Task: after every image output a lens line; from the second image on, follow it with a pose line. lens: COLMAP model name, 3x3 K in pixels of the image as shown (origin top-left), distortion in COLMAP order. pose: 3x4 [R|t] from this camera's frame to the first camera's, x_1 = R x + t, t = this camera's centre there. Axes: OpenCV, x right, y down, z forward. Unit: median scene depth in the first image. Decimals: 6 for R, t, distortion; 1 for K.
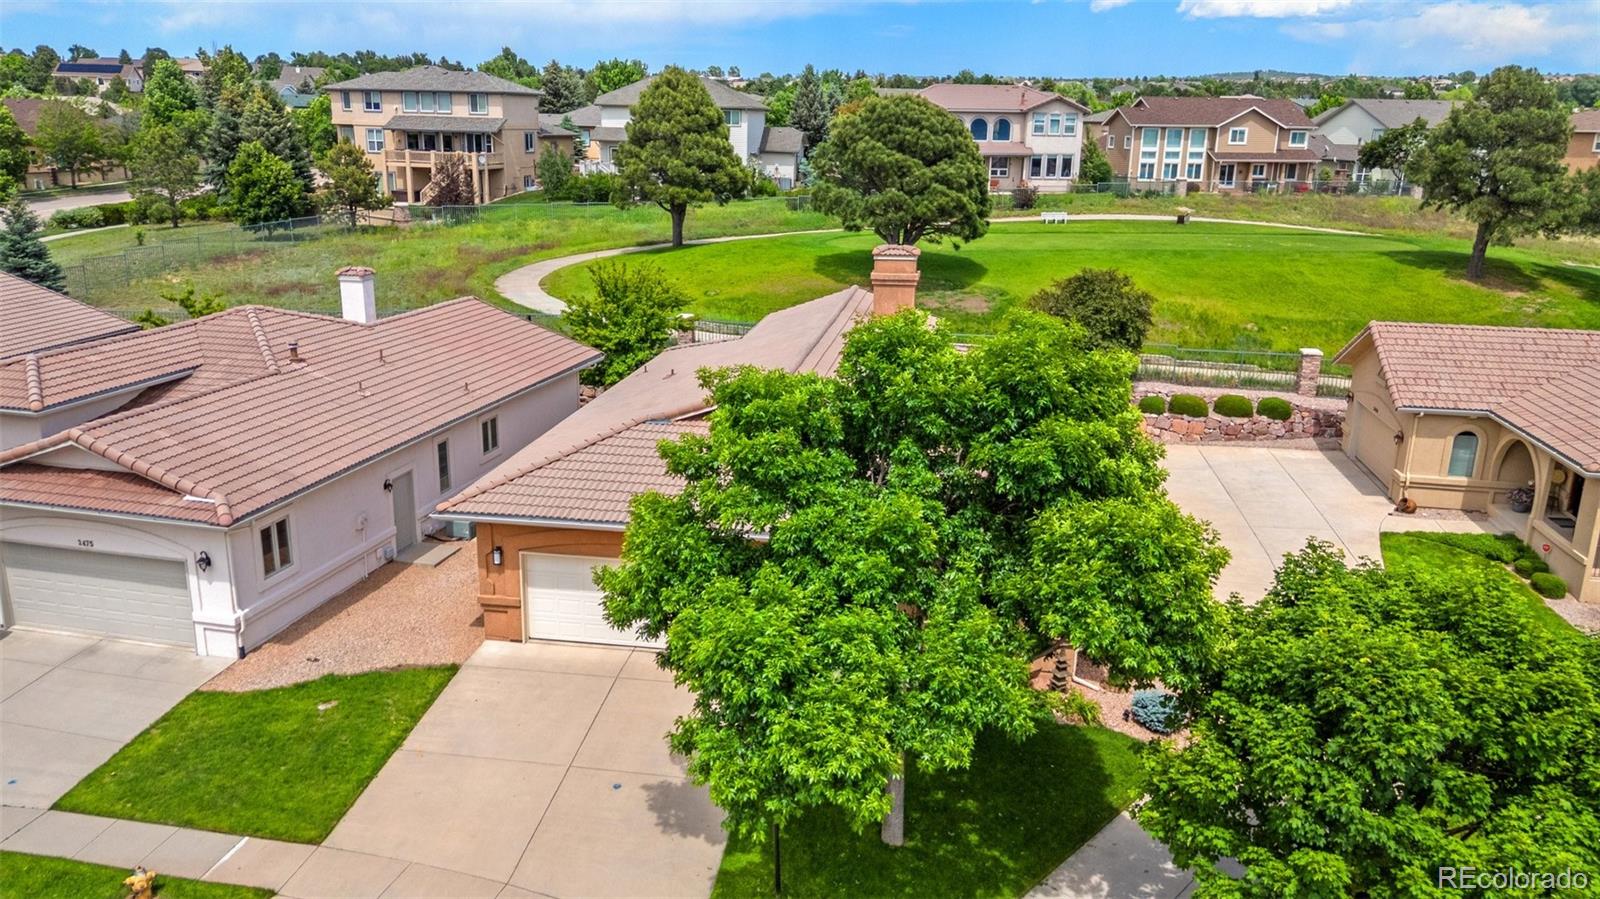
lens RADIAL K [[1193.7, 0, 794.3], [0, 1193.7, 455.1], [0, 0, 1]] dist [0.074042, -0.069915]
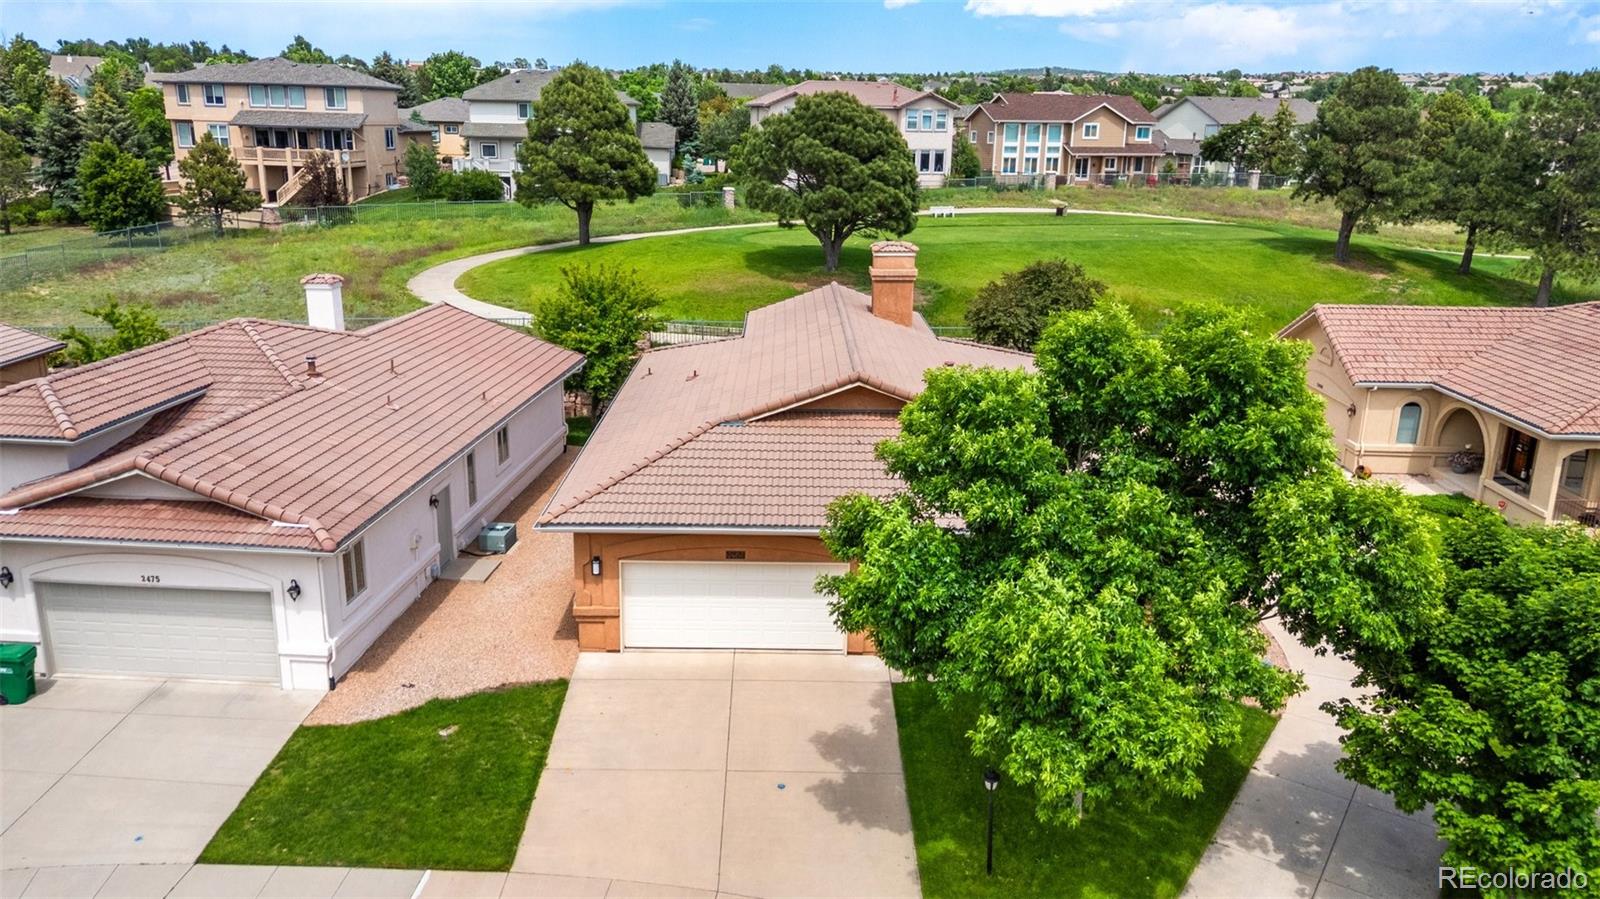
lens RADIAL K [[1196.2, 0, 800.0], [0, 1196.2, 449.5], [0, 0, 1]] dist [0.075055, -0.074972]
pose [[0.986807, -0.044553, 0.155650, -0.149230], [0.044472, 0.999003, 0.003999, -0.005261], [-0.155673, 0.002976, 0.987804, 0.000432]]
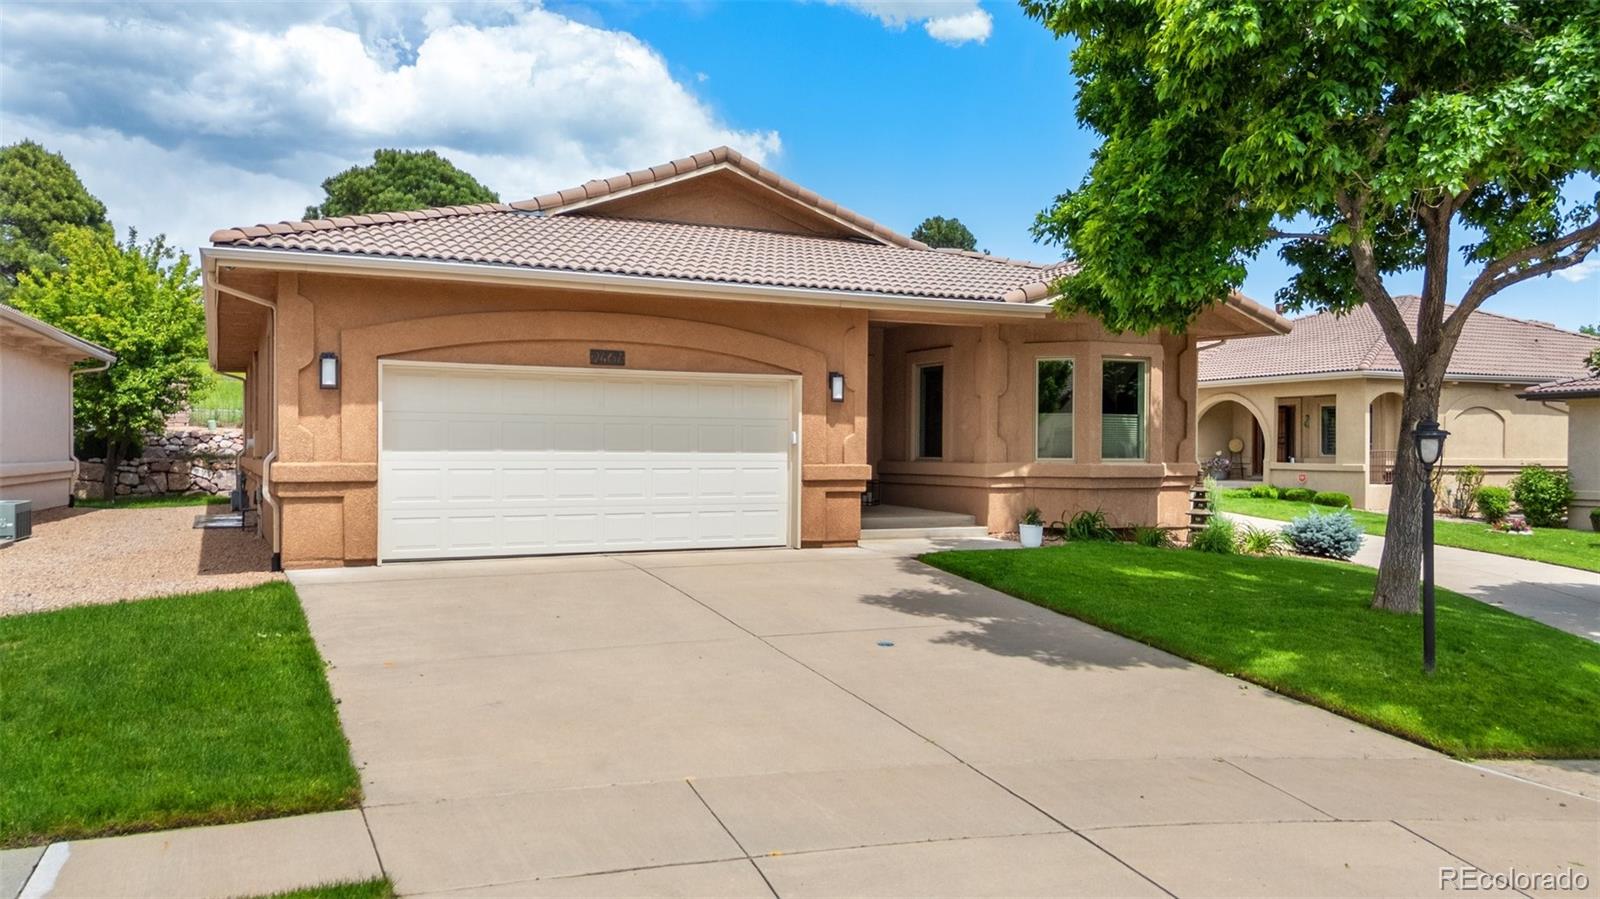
lens RADIAL K [[1196.2, 0, 800.0], [0, 1196.2, 449.5], [0, 0, 1]] dist [0.075055, -0.074972]
pose [[0.821596, -0.014163, 0.569895, -0.236922], [0.163145, 0.963721, -0.211249, 0.158988], [-0.546227, 0.266537, 0.794099, 0.339754]]
